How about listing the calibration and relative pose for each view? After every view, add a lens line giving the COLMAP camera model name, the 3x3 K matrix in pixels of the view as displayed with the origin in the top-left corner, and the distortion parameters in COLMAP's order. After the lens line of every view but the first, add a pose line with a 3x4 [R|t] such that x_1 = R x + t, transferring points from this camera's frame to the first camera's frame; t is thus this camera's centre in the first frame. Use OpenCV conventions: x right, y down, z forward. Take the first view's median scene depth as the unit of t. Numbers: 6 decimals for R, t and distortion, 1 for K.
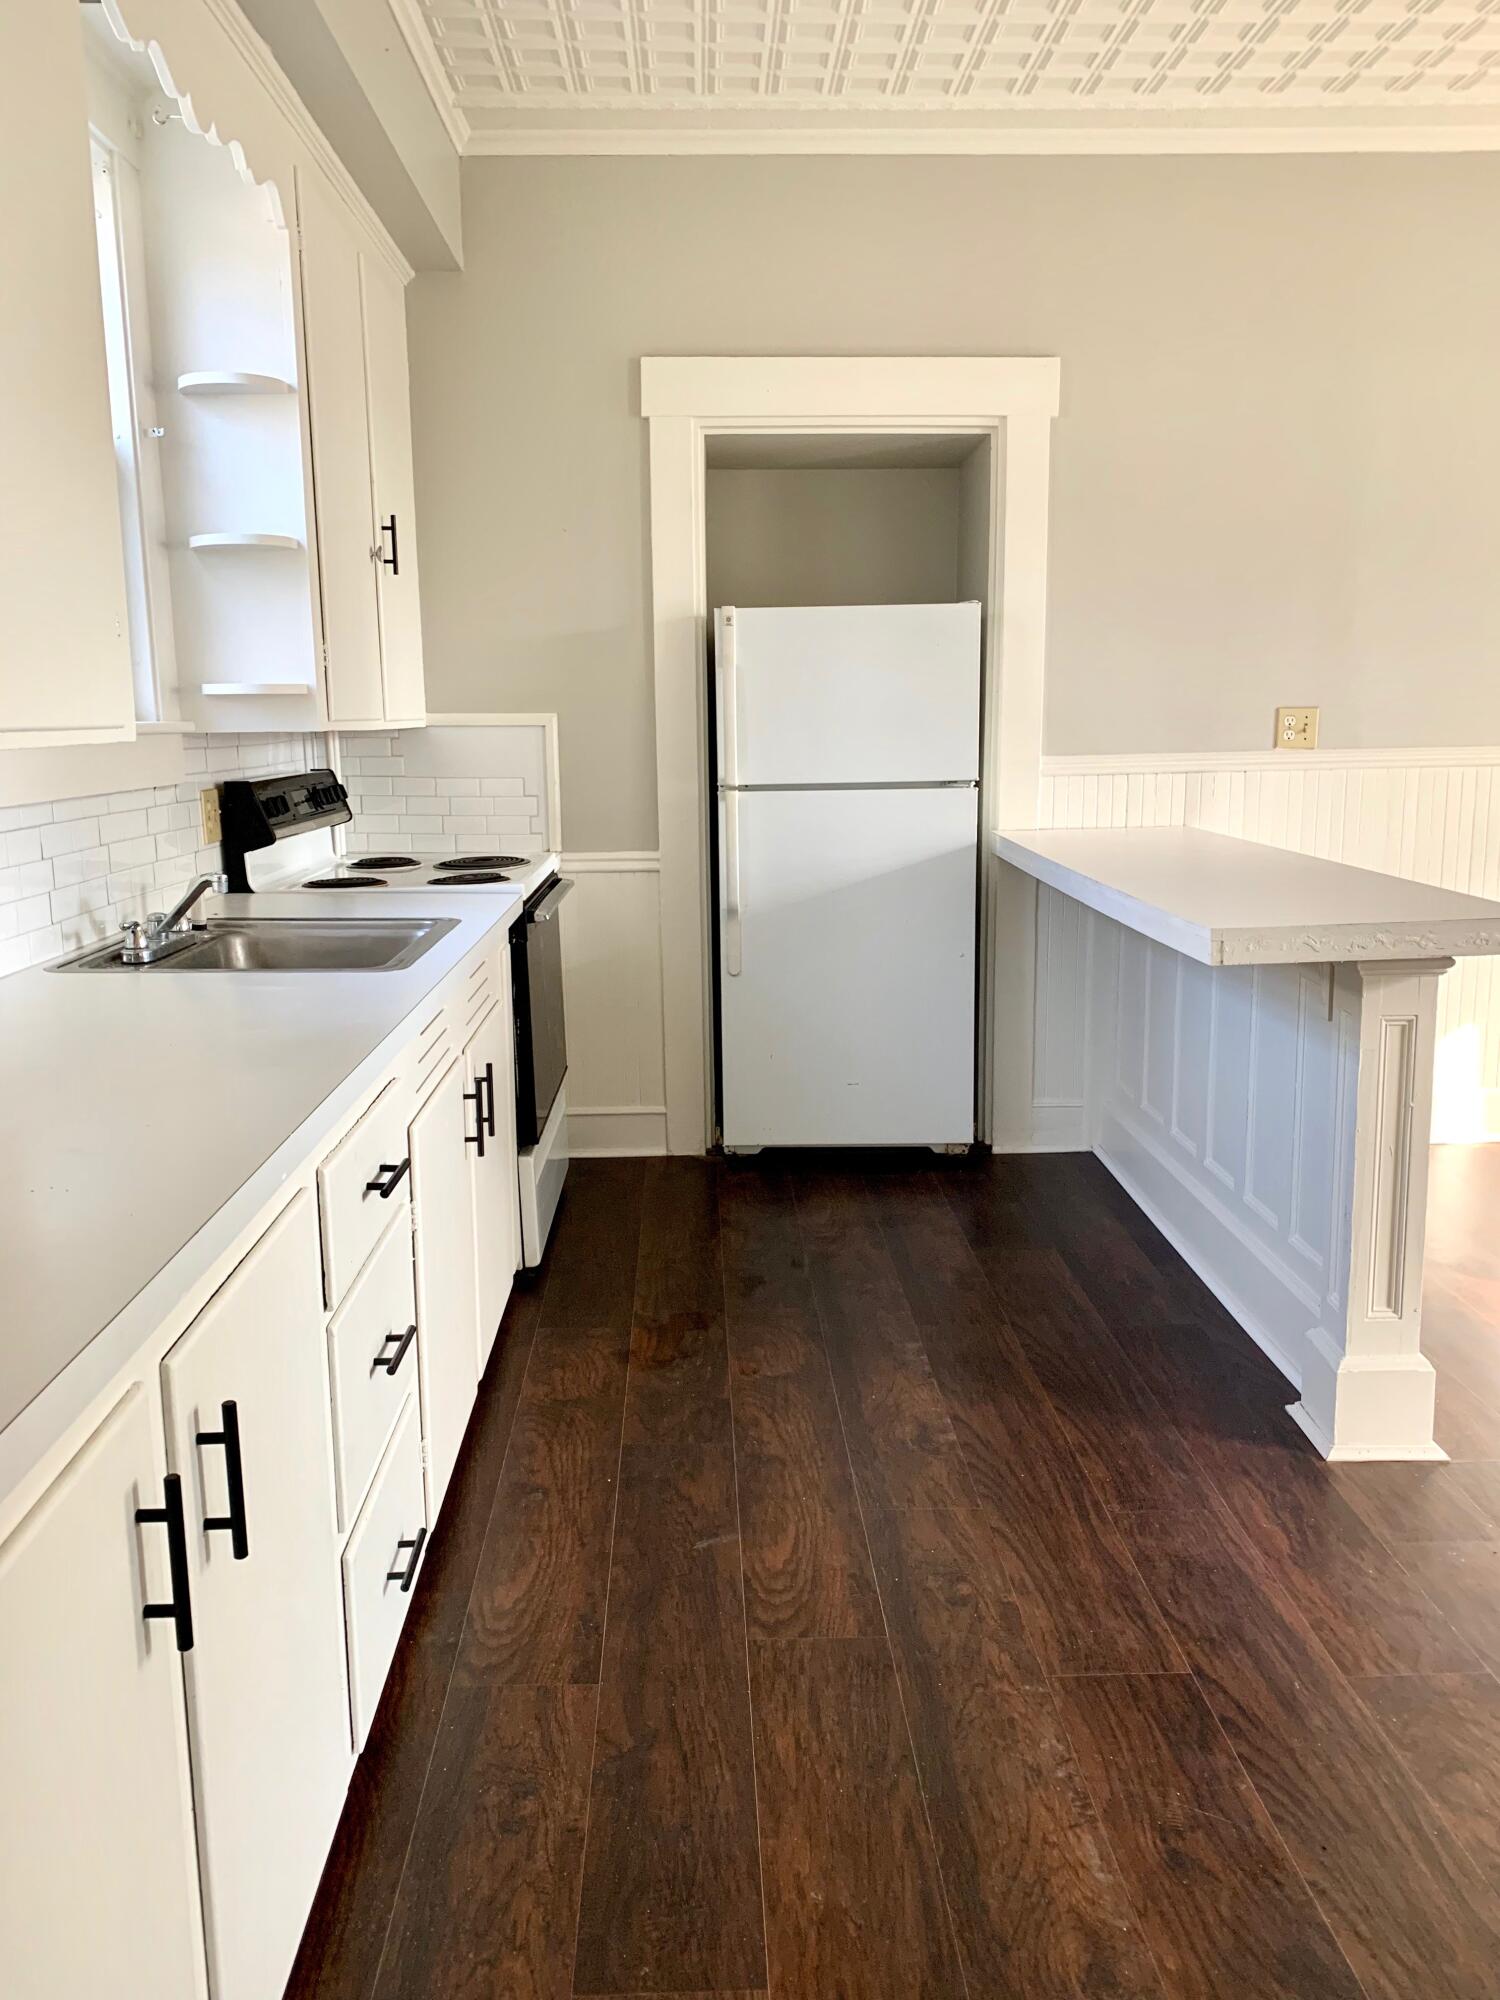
lens RADIAL K [[1514.9, 0, 752.1], [0, 1514.9, 992.3], [0, 0, 1]] dist [0.119401, -0.233610]
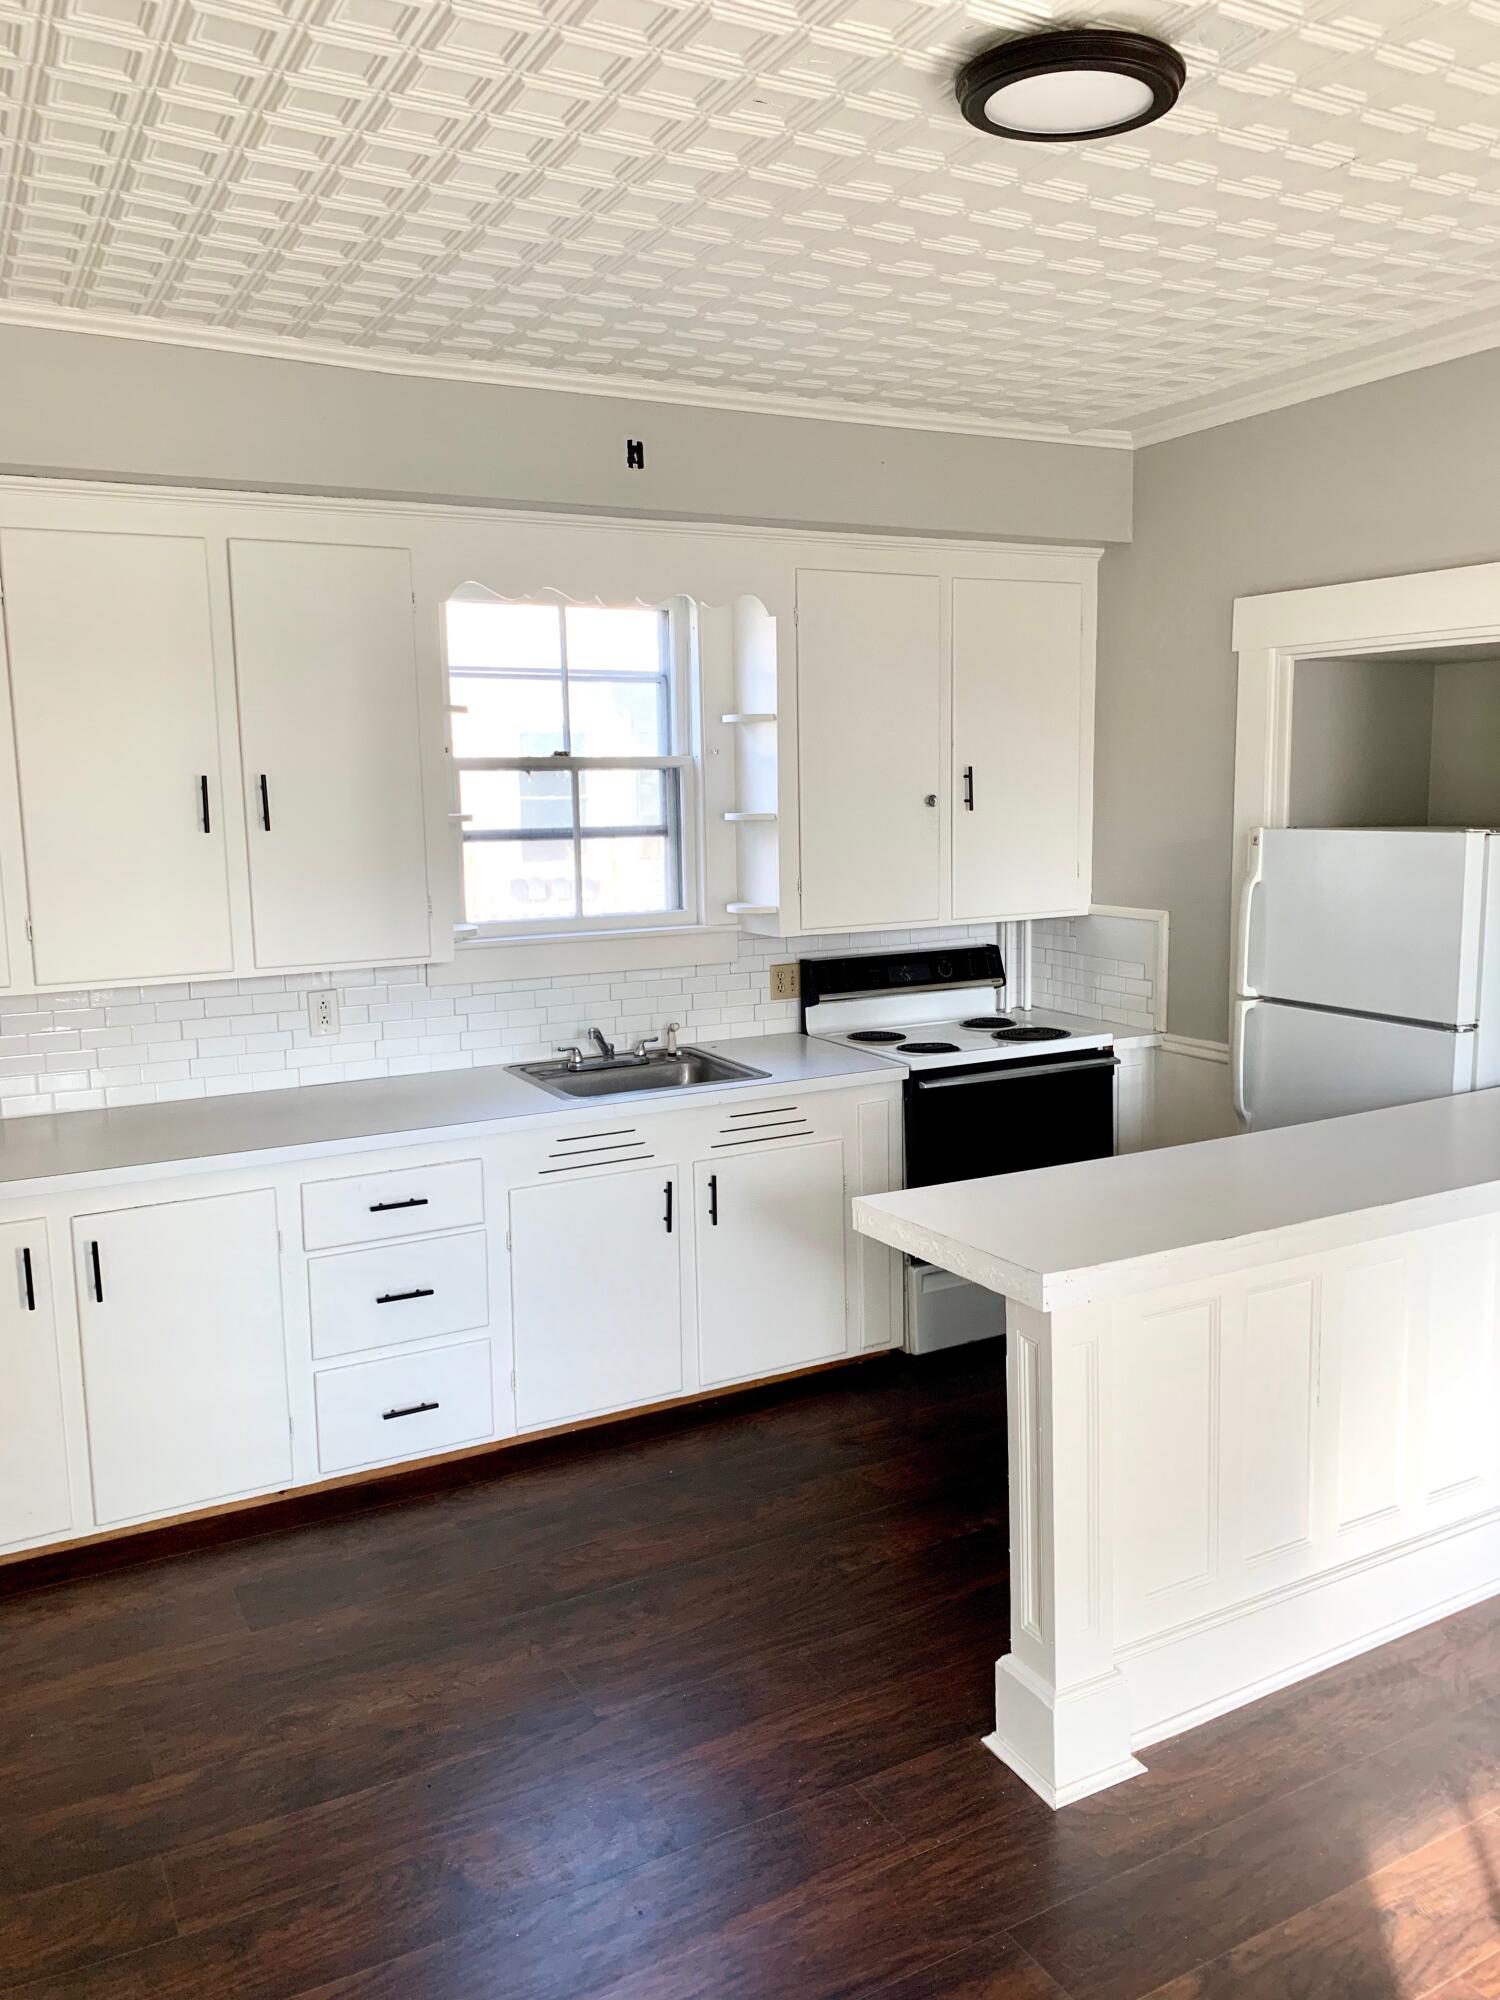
lens RADIAL K [[1519.1, 0, 748.9], [0, 1519.1, 991.1], [0, 0, 1]] dist [0.006678, -0.006252]
pose [[0.448274, 0.123831, -0.885277, 0.934215], [-0.149084, 0.986844, 0.062547, -0.189731], [0.881376, 0.103942, 0.460838, 0.273957]]
